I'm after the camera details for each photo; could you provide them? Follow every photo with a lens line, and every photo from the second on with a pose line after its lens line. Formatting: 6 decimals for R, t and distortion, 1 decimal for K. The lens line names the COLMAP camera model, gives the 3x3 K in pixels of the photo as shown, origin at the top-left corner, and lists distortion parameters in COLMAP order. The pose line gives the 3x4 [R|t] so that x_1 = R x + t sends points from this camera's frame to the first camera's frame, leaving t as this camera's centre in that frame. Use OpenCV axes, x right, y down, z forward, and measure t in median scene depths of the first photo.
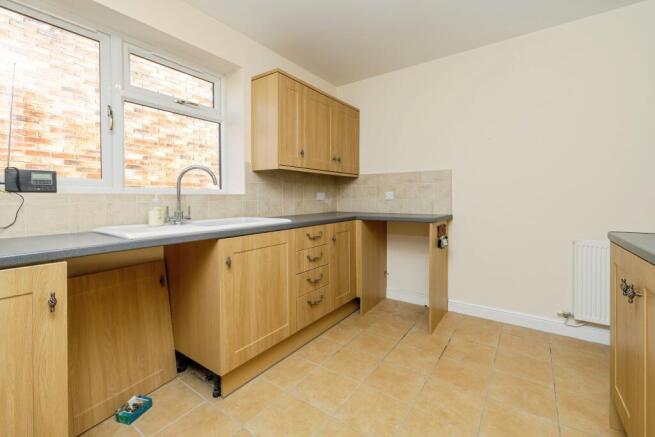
lens RADIAL K [[285.7, 0, 320.2], [0, 285.7, 204.0], [0, 0, 1]] dist [0.001333, 0.000067]
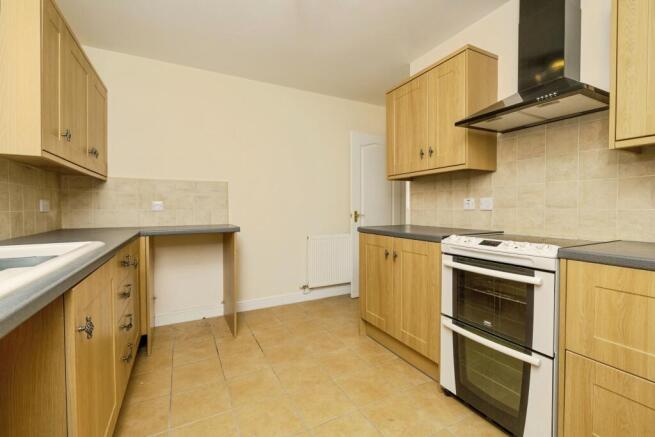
lens RADIAL K [[280.8, 0, 327.5], [0, 280.8, 215.8], [0, 0, 1]] dist [0.000190, 0.000000]
pose [[0.439234, -0.021525, 0.898115, -0.400653], [0.018749, 0.999715, 0.014791, -0.003570], [-0.898177, 0.010342, 0.439513, 0.247093]]
